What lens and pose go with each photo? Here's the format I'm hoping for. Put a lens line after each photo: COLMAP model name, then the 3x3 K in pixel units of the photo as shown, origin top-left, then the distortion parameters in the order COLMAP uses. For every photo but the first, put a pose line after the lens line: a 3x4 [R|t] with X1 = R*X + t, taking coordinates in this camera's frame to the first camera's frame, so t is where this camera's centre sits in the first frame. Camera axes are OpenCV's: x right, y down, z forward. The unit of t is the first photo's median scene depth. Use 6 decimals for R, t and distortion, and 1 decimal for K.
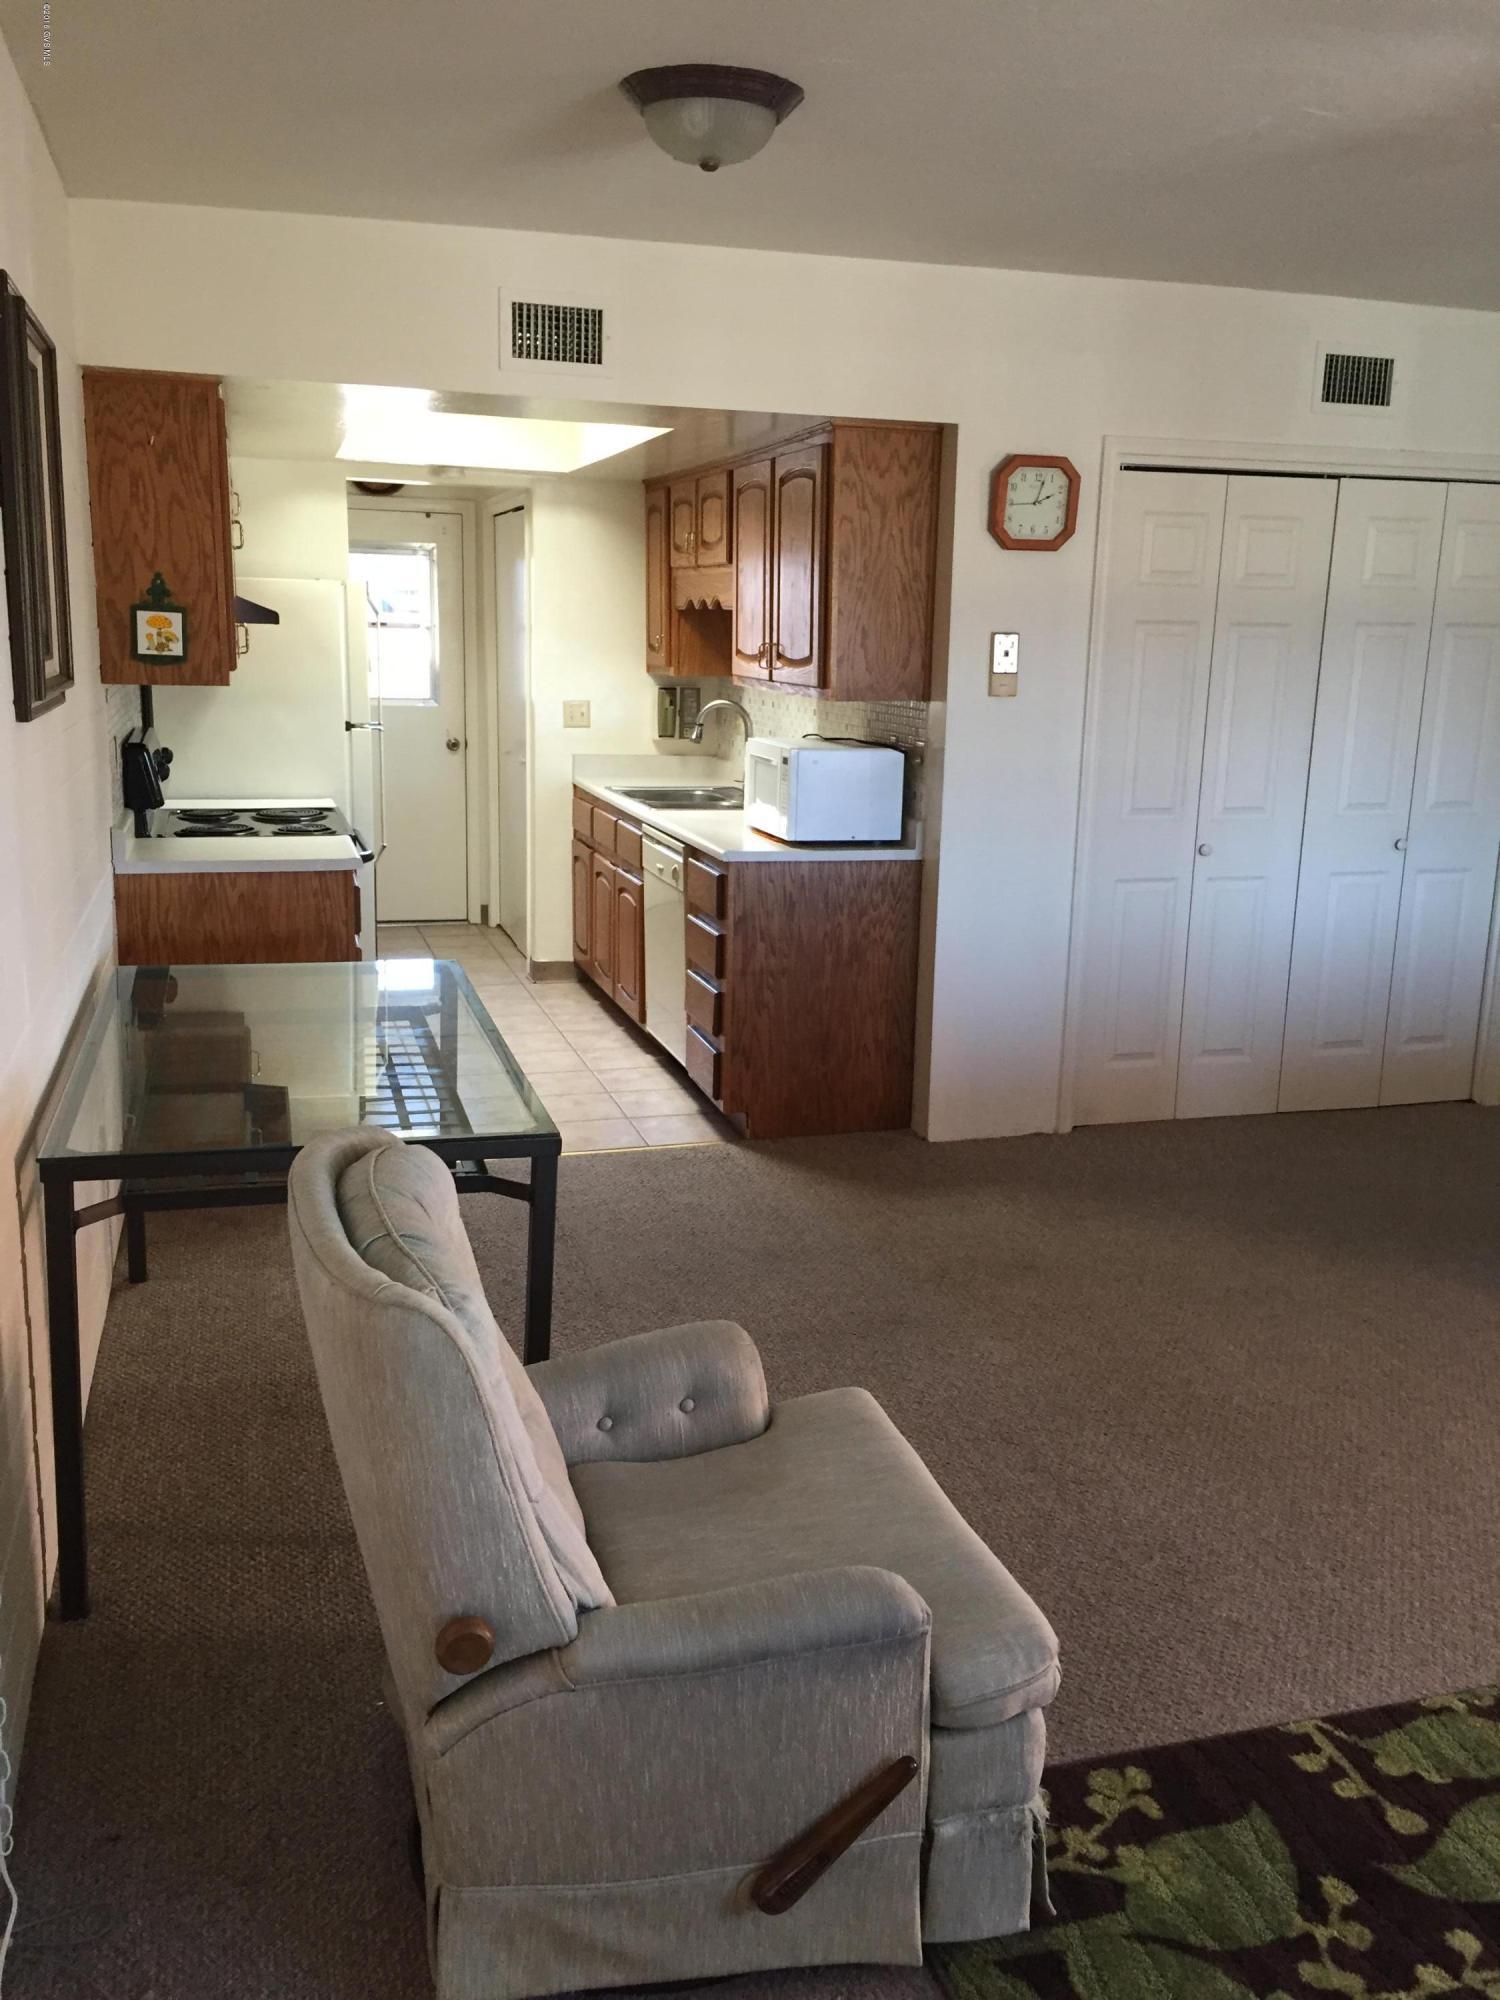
lens RADIAL K [[1742.2, 0, 750.0], [0, 1742.2, 1000.0], [0, 0, 1]] dist [0.073706, -0.073696]
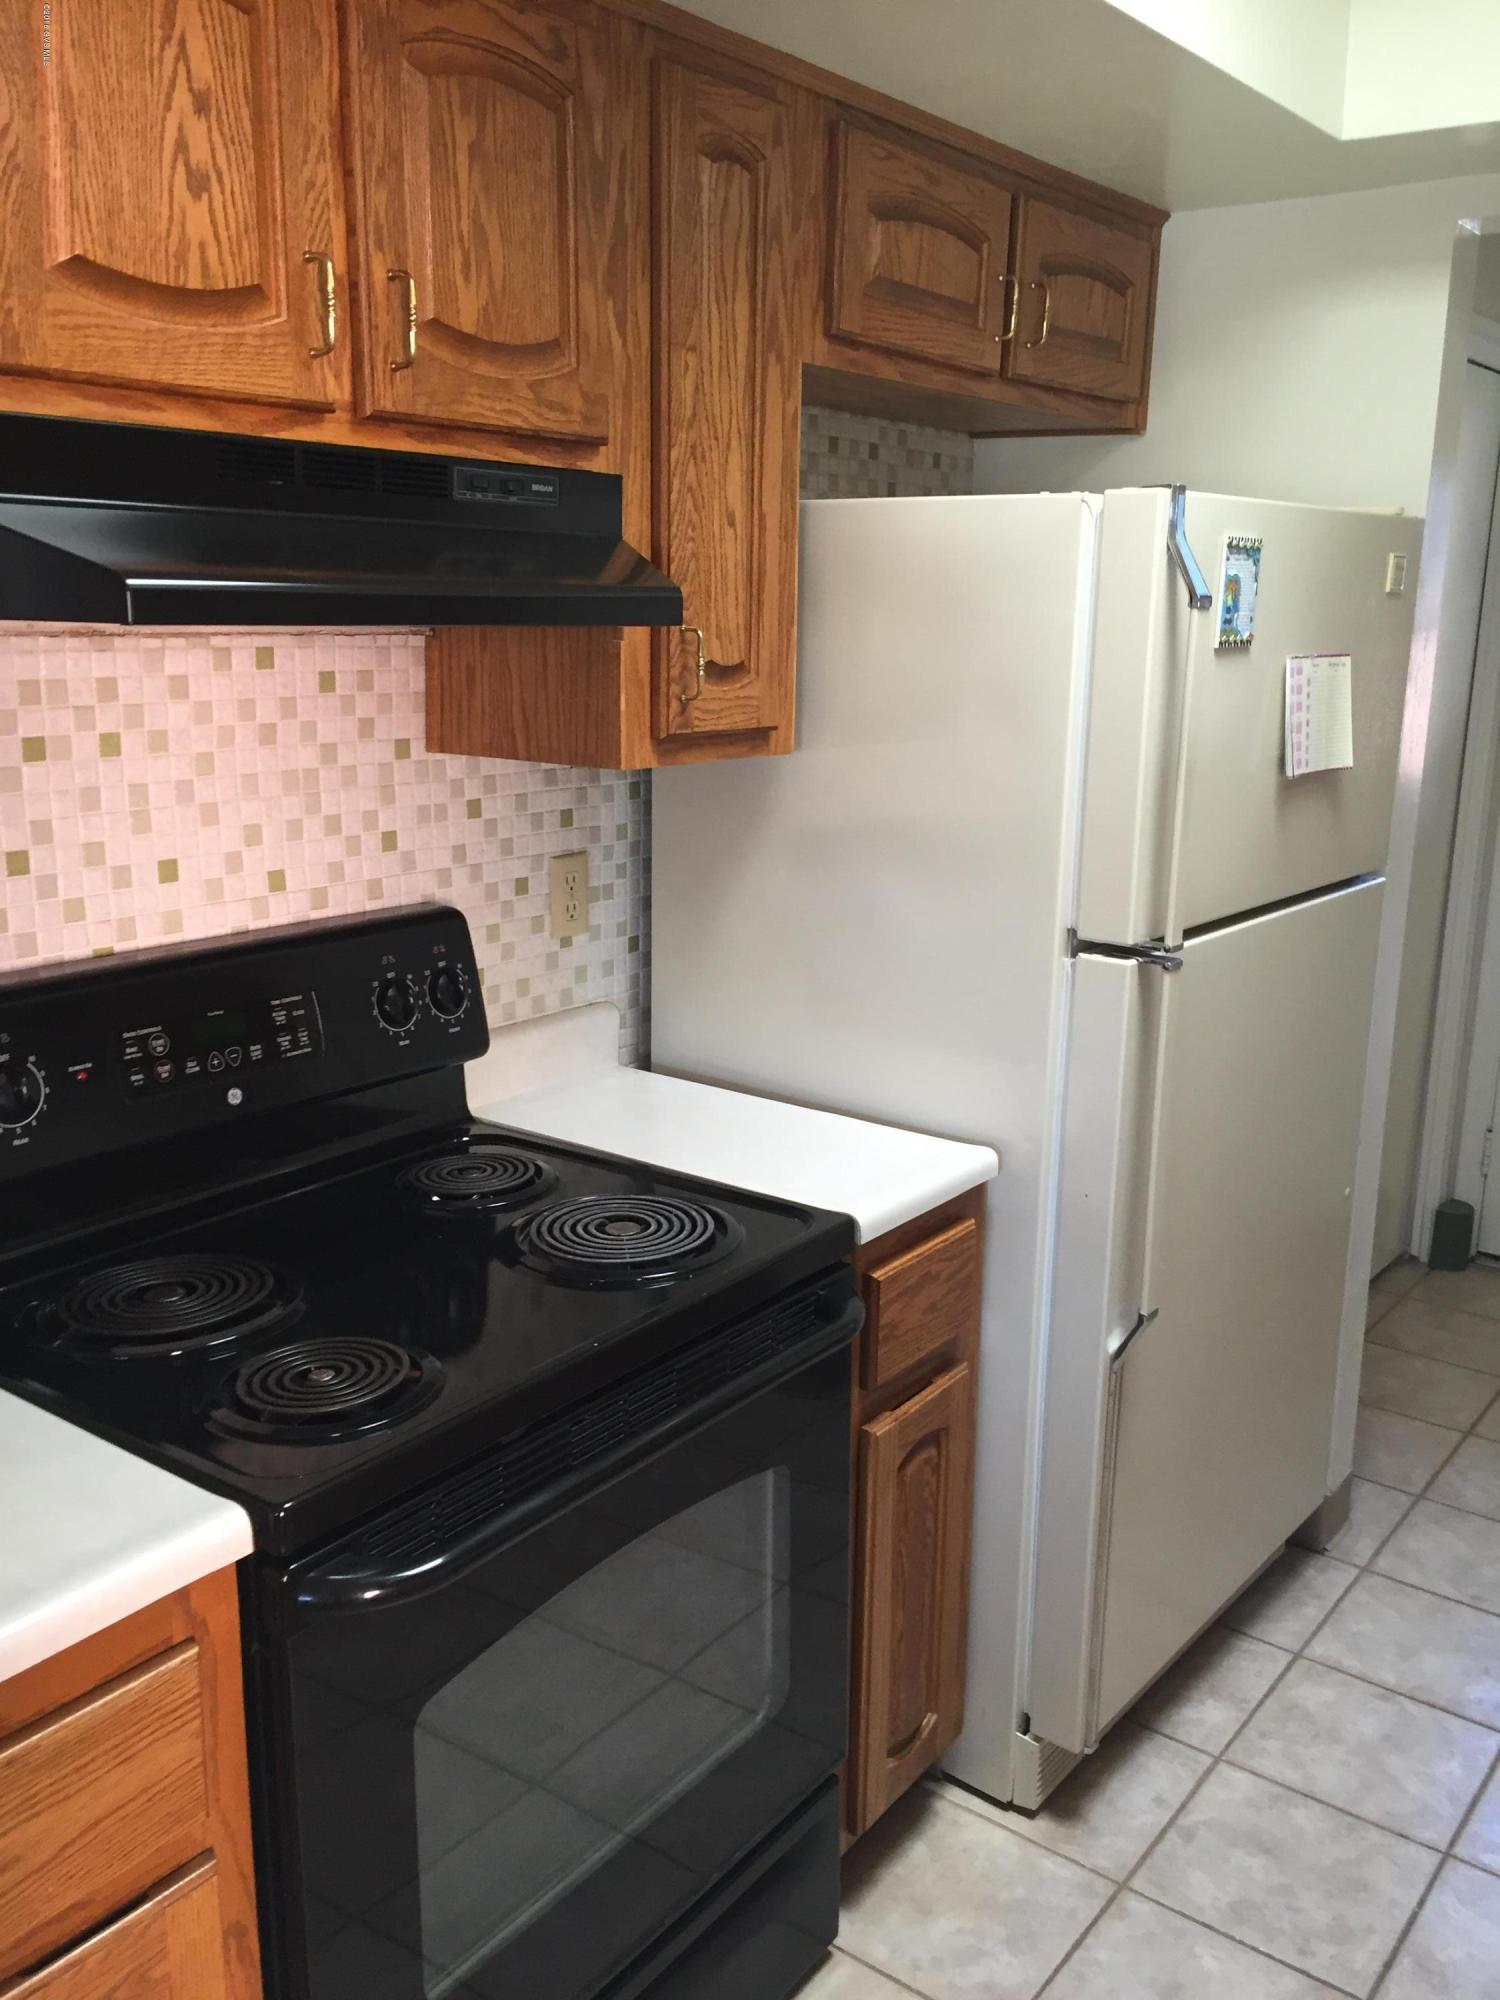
lens RADIAL K [[1742.2, 0, 750.0], [0, 1742.2, 1000.0], [0, 0, 1]] dist [0.073706, -0.073696]
pose [[0.599733, 0.167701, -0.782430, -0.009186], [-0.173744, 0.981756, 0.077249, -0.145316], [0.781110, 0.089614, 0.617929, 0.682665]]
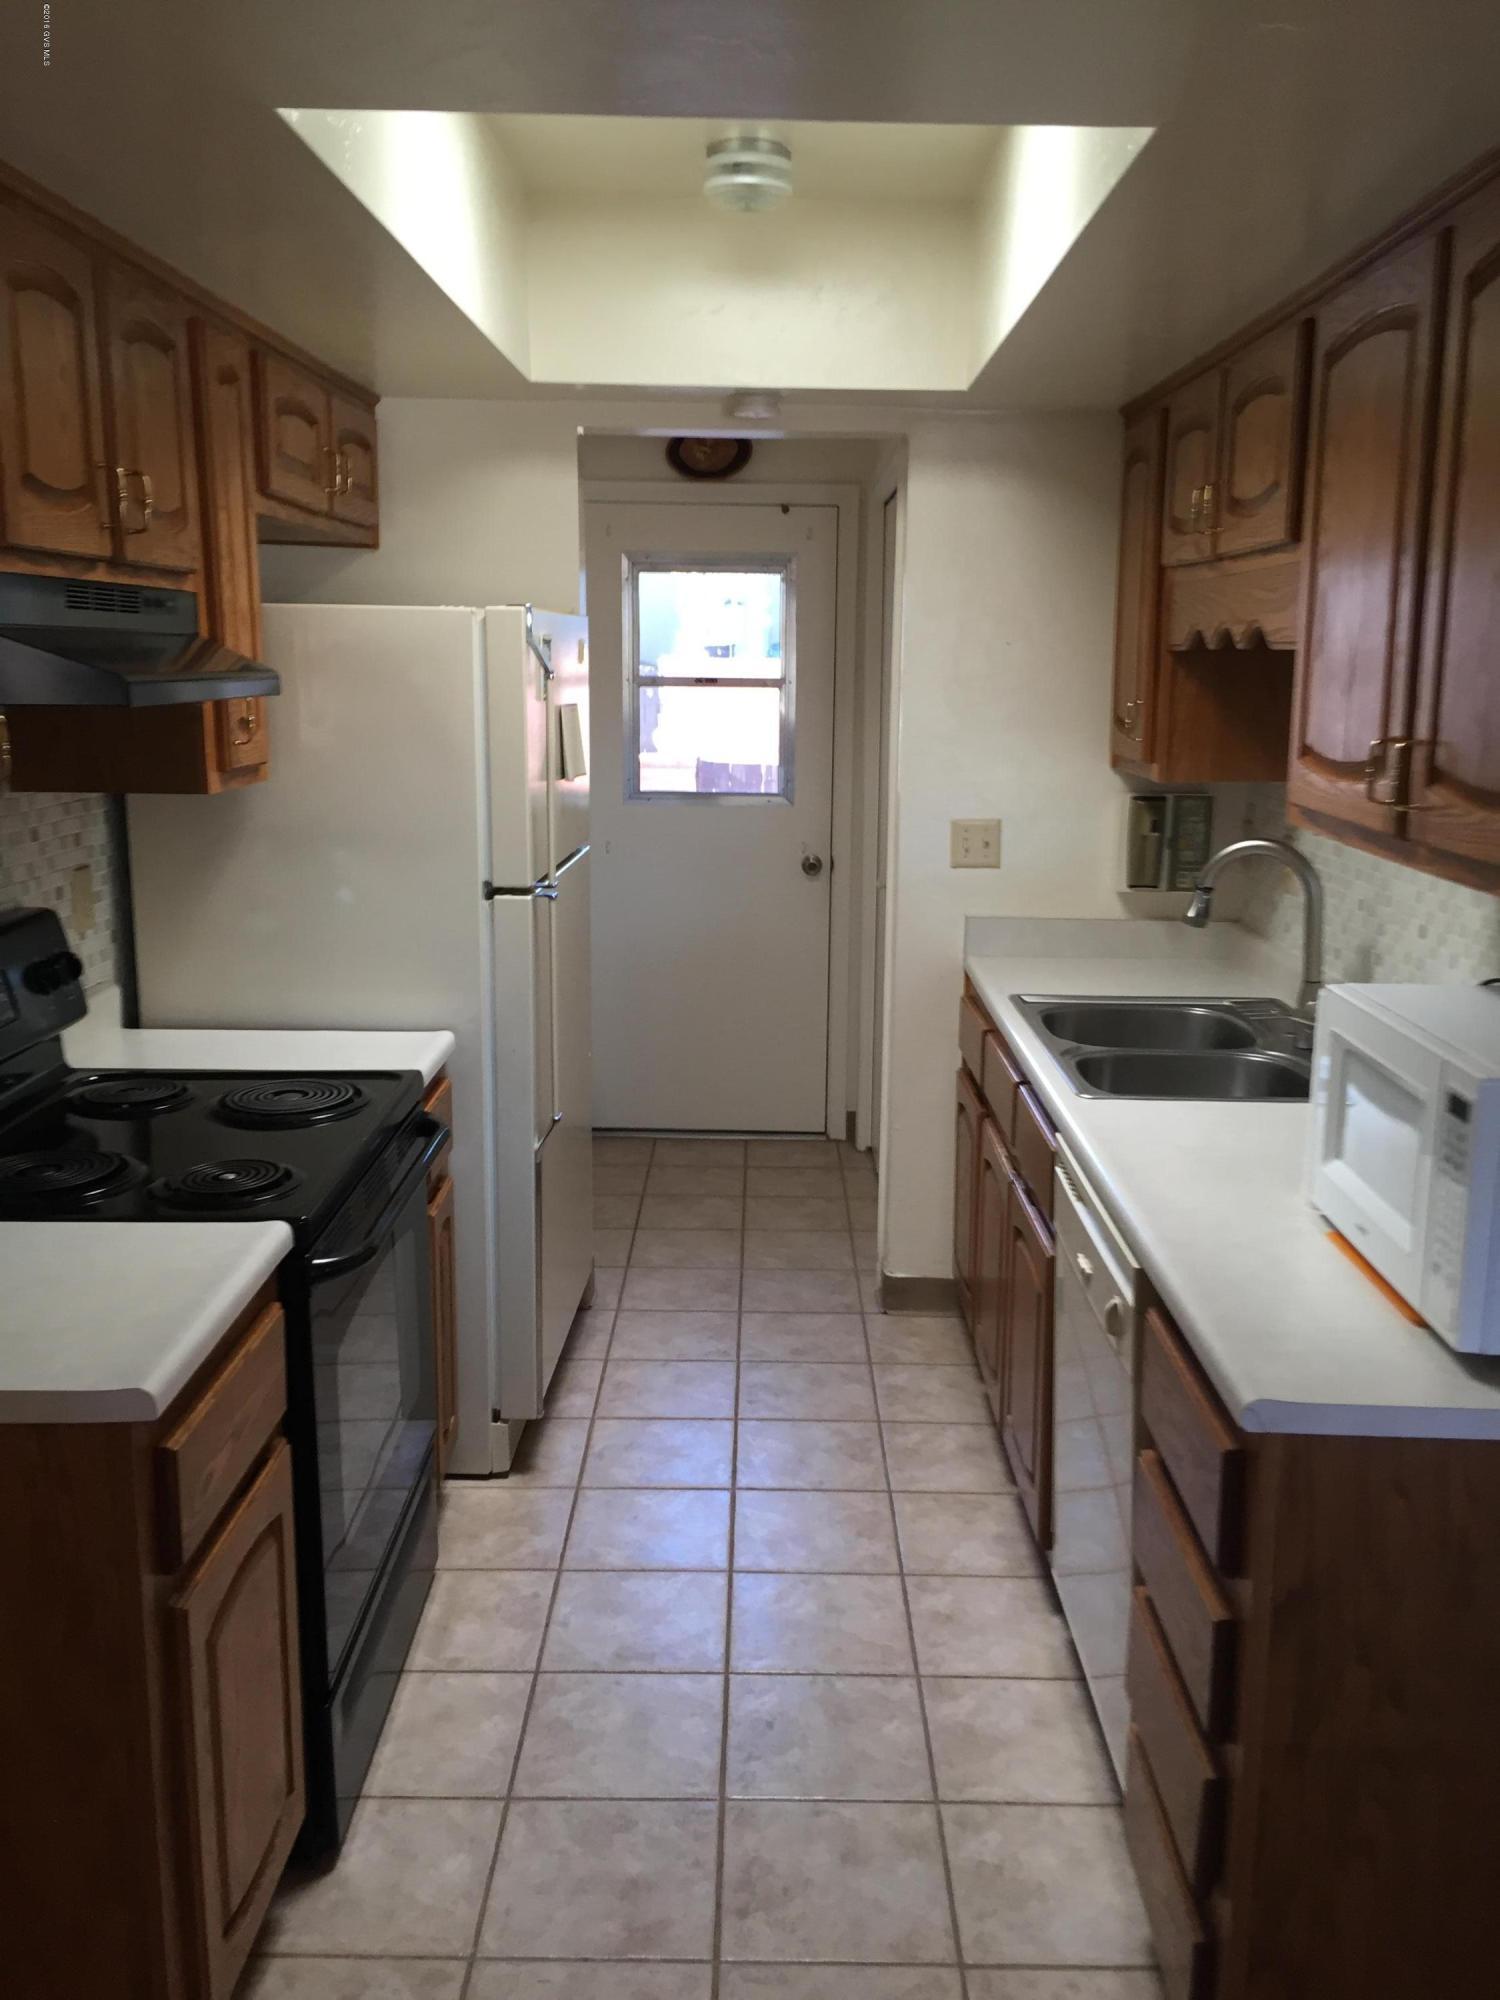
lens RADIAL K [[1742.2, 0, 750.0], [0, 1742.2, 1000.0], [0, 0, 1]] dist [0.073706, -0.073696]
pose [[0.958151, 0.043697, -0.282908, -0.010863], [-0.050155, 0.998619, -0.015621, -0.109038], [0.281835, 0.029156, 0.959020, 0.485458]]
